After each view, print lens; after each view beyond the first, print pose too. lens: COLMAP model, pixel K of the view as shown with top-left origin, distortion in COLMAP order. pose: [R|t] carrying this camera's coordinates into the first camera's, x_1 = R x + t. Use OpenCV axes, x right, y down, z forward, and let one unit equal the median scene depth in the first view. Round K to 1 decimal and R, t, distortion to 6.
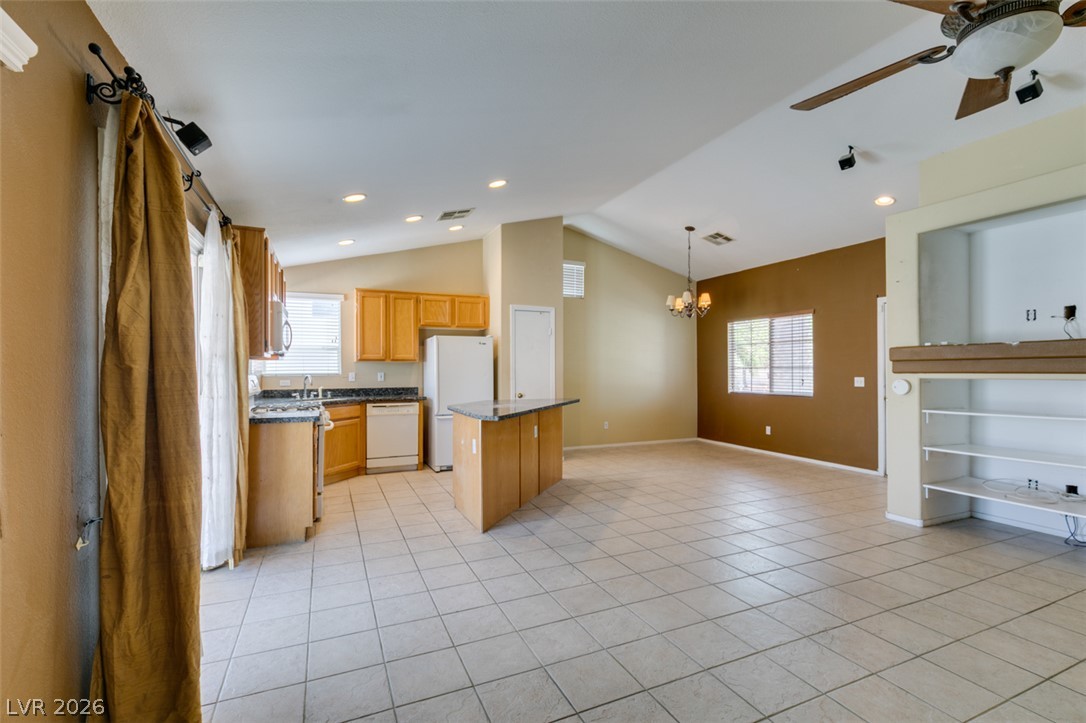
lens RADIAL K [[486.0, 0, 539.1], [0, 486.0, 370.2], [0, 0, 1]] dist [-0.000901, -0.000960]
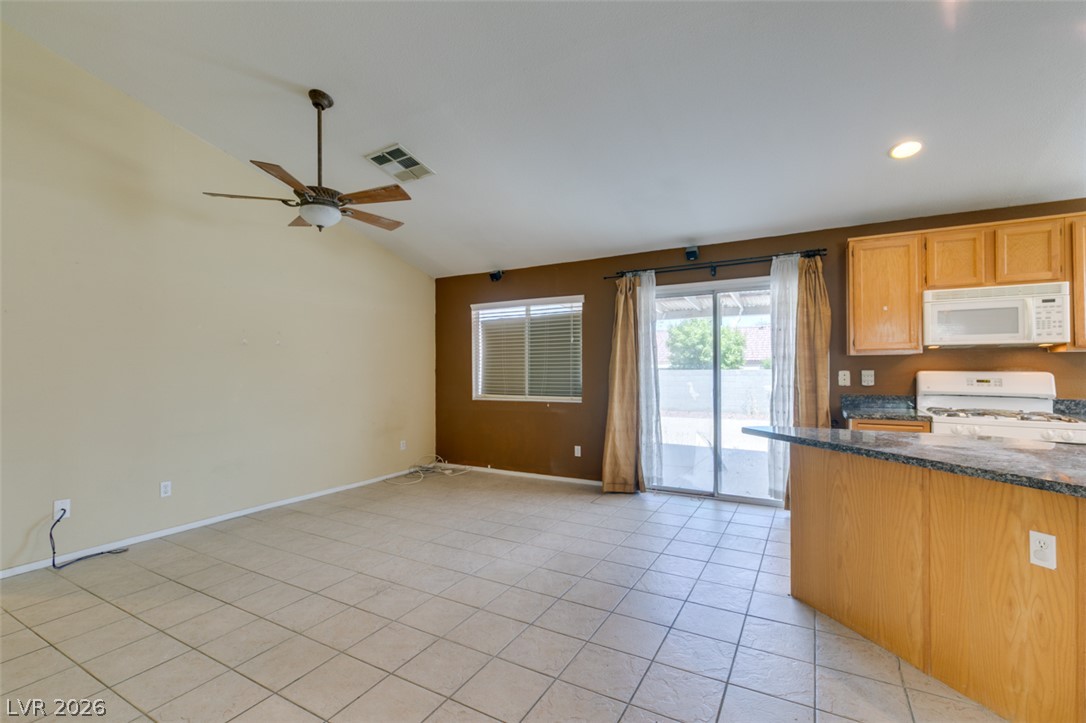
lens RADIAL K [[486.0, 0, 541.5], [0, 486.0, 363.9], [0, 0, 1]] dist [-0.000901, -0.000960]
pose [[-0.800932, 0.001122, -0.598754, 0.392952], [0.004027, 0.999986, -0.003514, -0.003320], [0.598741, -0.005225, -0.800926, 0.875765]]
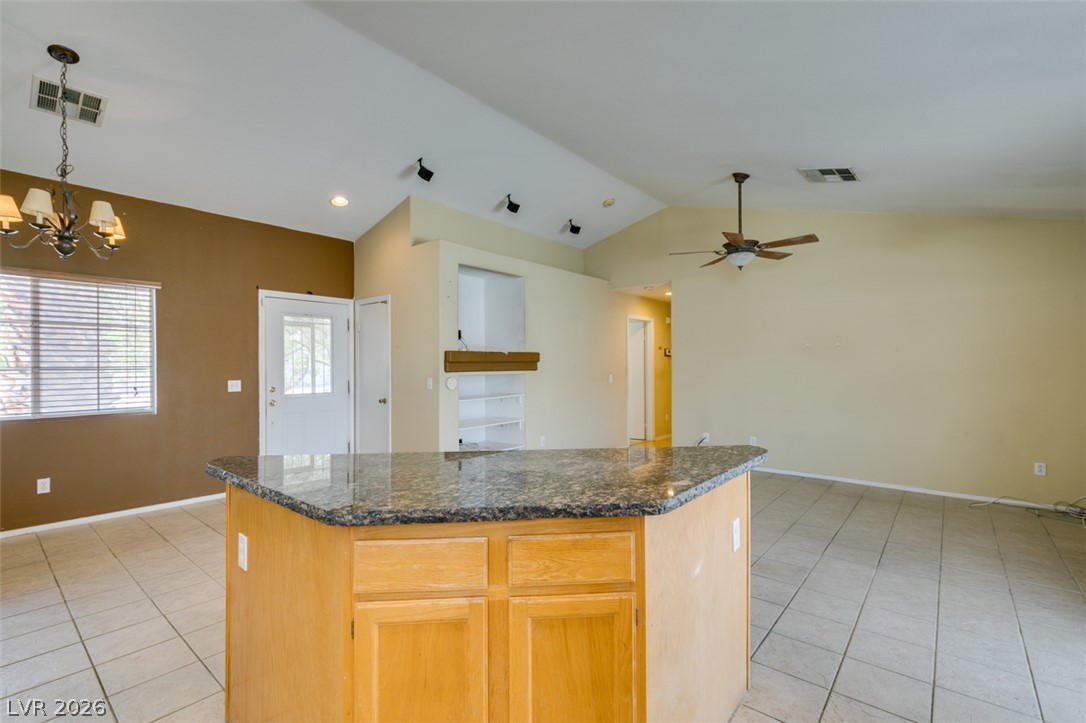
lens RADIAL K [[486.0, 0, 542.2], [0, 486.0, 364.7], [0, 0, 1]] dist [-0.000901, -0.000960]
pose [[-0.437867, 0.008681, 0.898998, -0.314637], [0.008722, 0.999947, -0.005408, -0.003011], [-0.898998, 0.005473, -0.437919, 0.914747]]
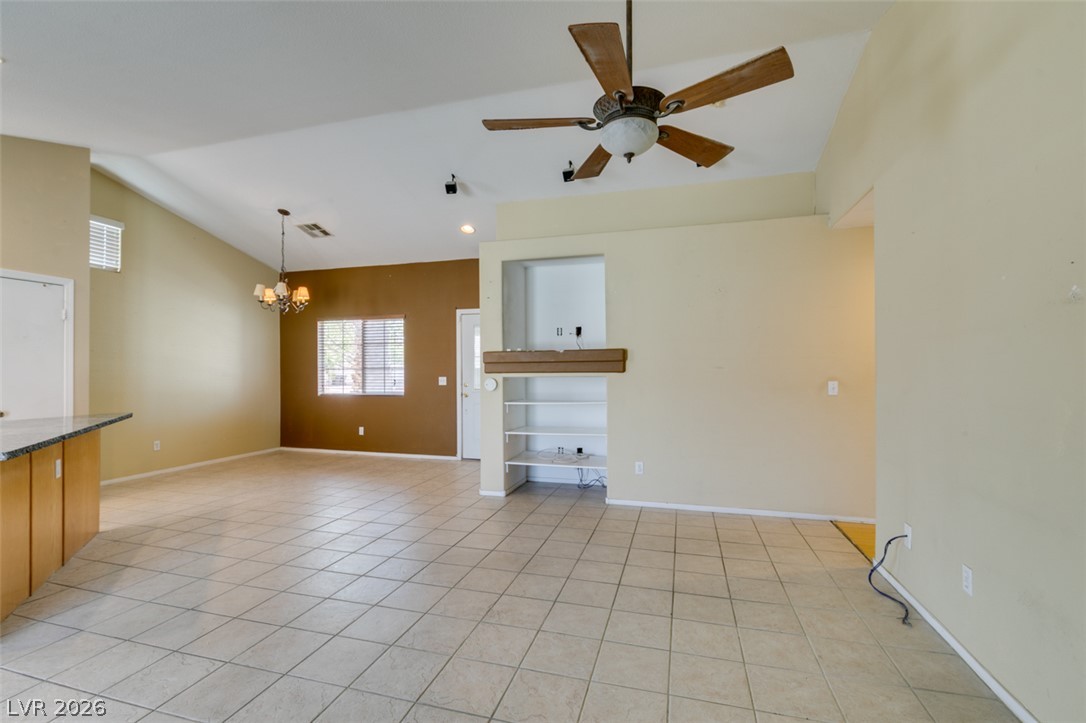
lens RADIAL K [[486.0, 0, 541.1], [0, 486.0, 363.5], [0, 0, 1]] dist [-0.000901, -0.000960]
pose [[0.645795, 0.007706, 0.763472, -0.070414], [0.004787, 0.999889, -0.014141, -0.000092], [-0.763496, 0.012787, 0.645686, 0.080659]]
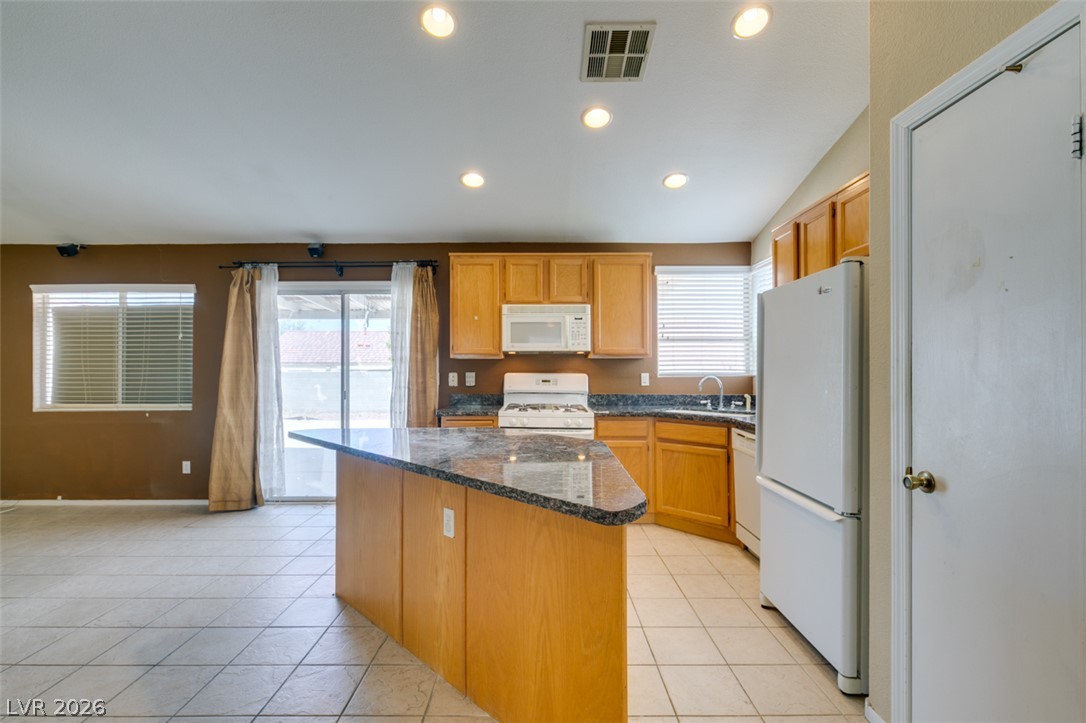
lens RADIAL K [[486.0, 0, 541.8], [0, 486.0, 365.9], [0, 0, 1]] dist [-0.000901, -0.000960]
pose [[-0.401630, -0.001458, -0.915801, 0.275884], [-0.000924, 0.999999, -0.001187, -0.004137], [0.915802, 0.000369, -0.401631, 1.018113]]
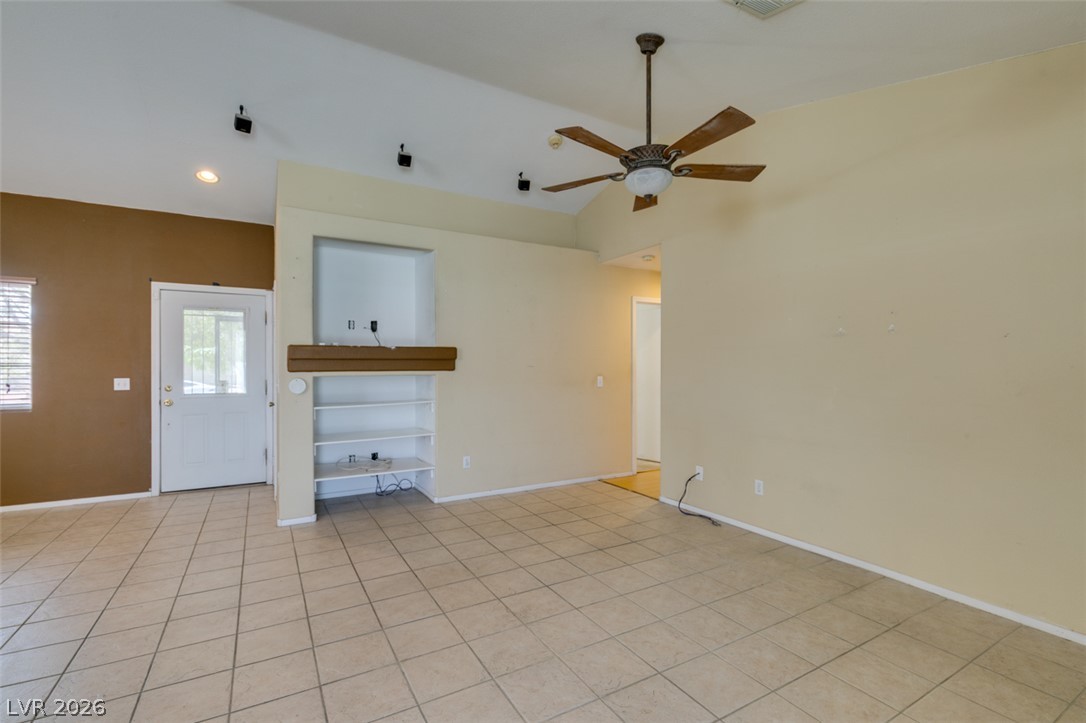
lens RADIAL K [[486.0, 0, 541.9], [0, 486.0, 364.7], [0, 0, 1]] dist [-0.000901, -0.000960]
pose [[-0.106944, 0.005248, 0.994251, -0.194126], [0.002809, 0.999984, -0.004976, -0.001513], [-0.994261, 0.002261, -0.106957, 0.422705]]
